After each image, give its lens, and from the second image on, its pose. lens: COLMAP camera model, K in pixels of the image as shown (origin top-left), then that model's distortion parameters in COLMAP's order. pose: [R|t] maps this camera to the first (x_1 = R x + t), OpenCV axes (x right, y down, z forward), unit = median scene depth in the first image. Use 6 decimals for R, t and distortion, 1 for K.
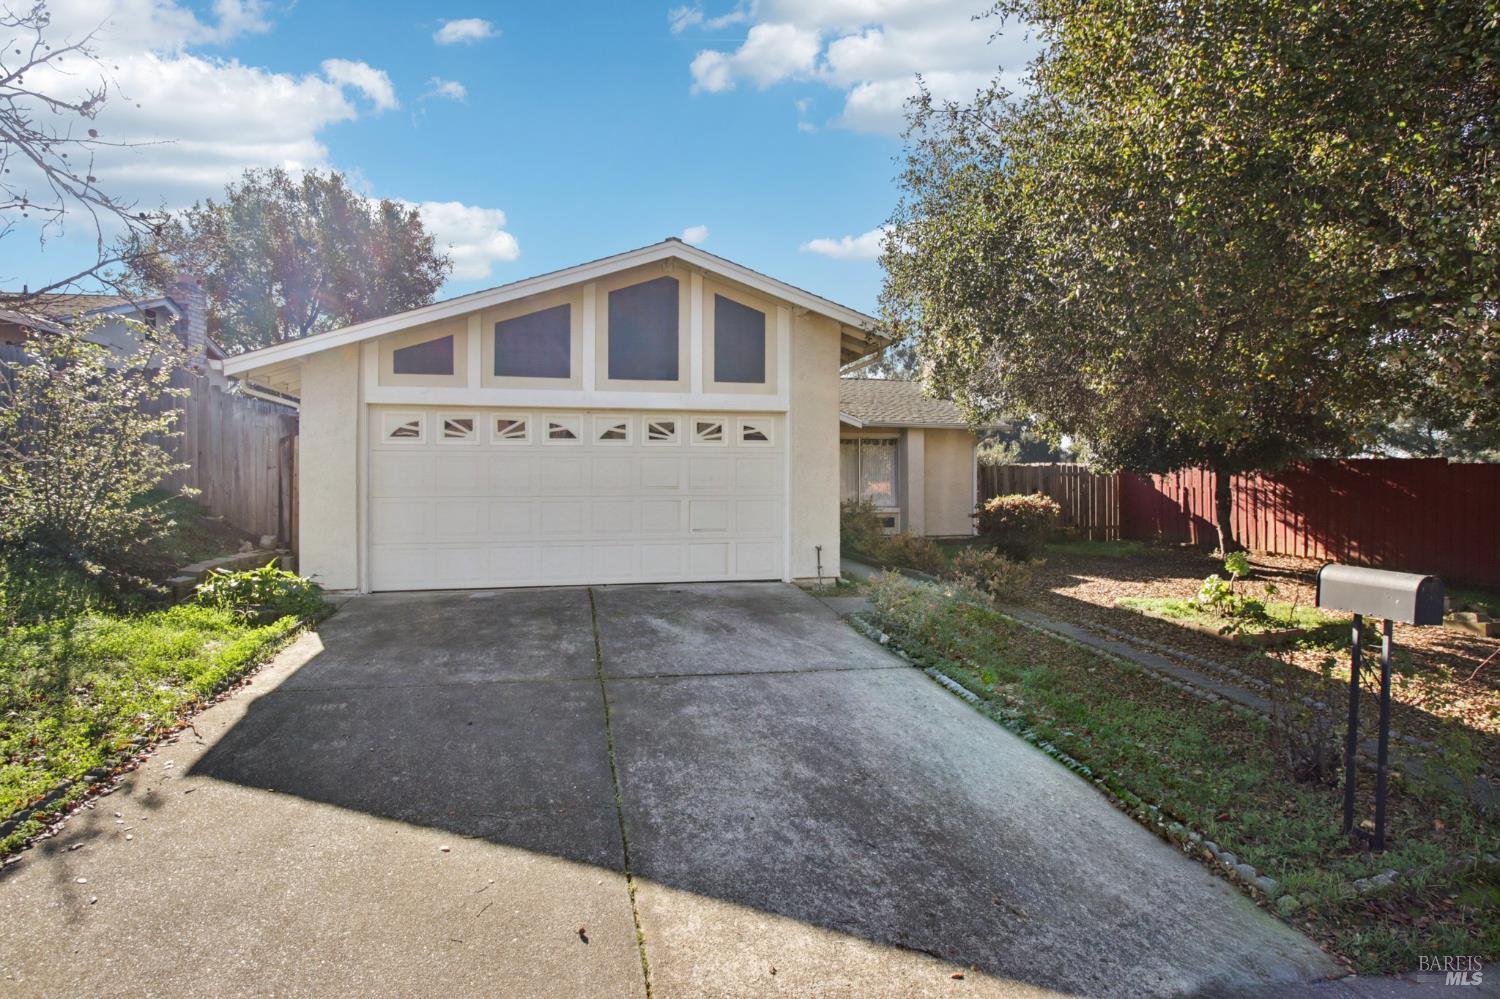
lens RADIAL K [[792.5, 0, 751.3], [0, 792.5, 485.9], [0, 0, 1]] dist [-0.004677, -0.003215]
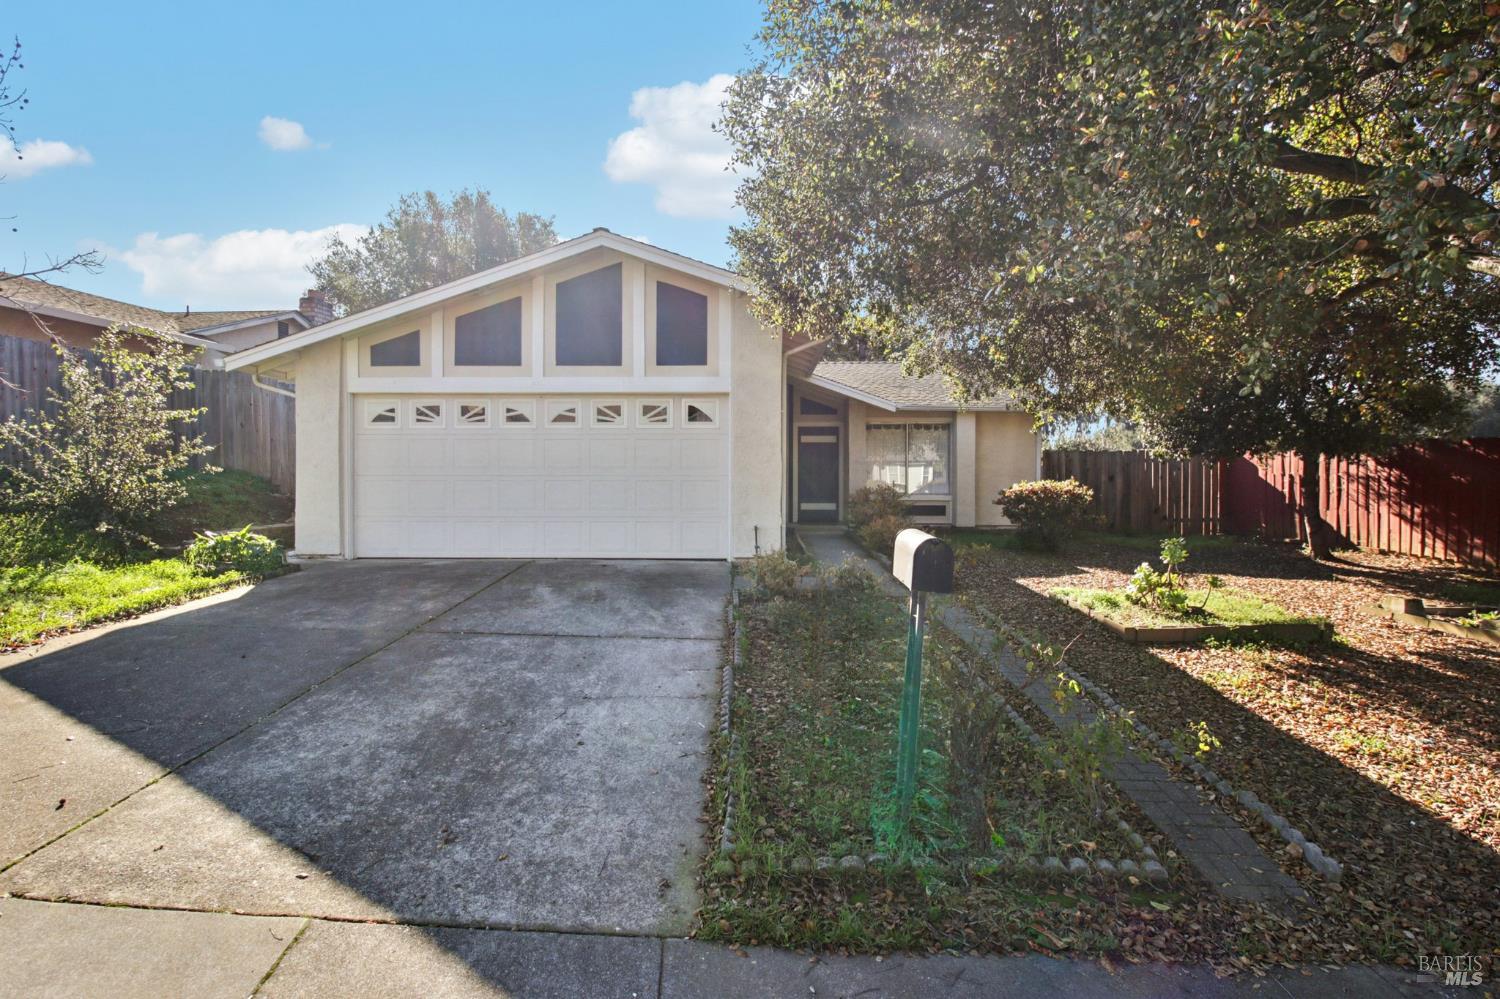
lens RADIAL K [[792.5, 0, 748.6], [0, 792.5, 493.5], [0, 0, 1]] dist [-0.004677, -0.003215]
pose [[0.970763, 0.007764, -0.239914, 0.322722], [-0.003745, 0.999845, 0.017204, 0.017609], [0.240010, -0.015802, 0.970642, 0.023579]]
